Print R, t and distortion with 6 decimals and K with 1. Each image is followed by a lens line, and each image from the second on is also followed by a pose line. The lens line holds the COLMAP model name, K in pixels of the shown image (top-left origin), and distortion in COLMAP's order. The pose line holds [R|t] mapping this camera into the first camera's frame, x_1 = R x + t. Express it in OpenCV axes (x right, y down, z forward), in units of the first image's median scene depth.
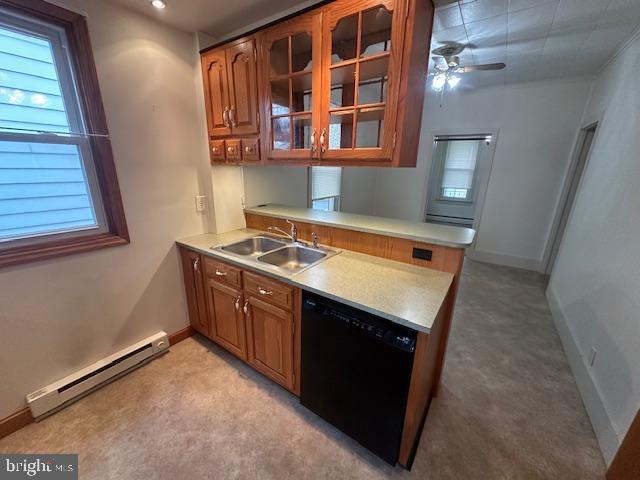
lens RADIAL K [[254.5, 0, 317.9], [0, 254.5, 238.4], [0, 0, 1]] dist [-0.001557, 0.001014]
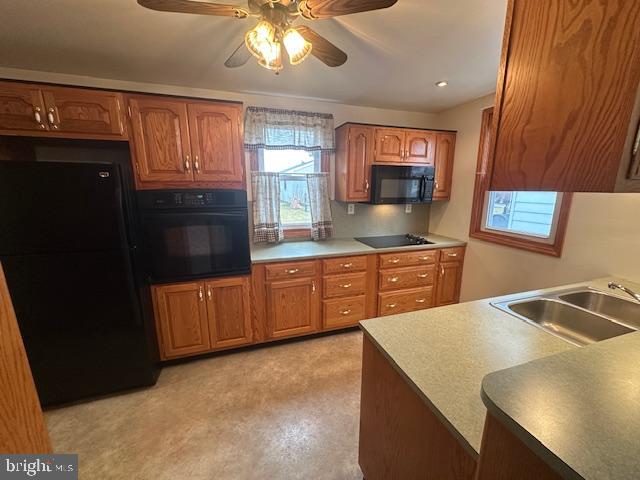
lens RADIAL K [[254.5, 0, 320.1], [0, 254.5, 242.6], [0, 0, 1]] dist [-0.001557, 0.001014]
pose [[-0.610743, 0.146678, -0.778125, 0.869341], [-0.233453, 0.905658, 0.353954, -0.212709], [0.756632, 0.397831, -0.518882, 0.801022]]
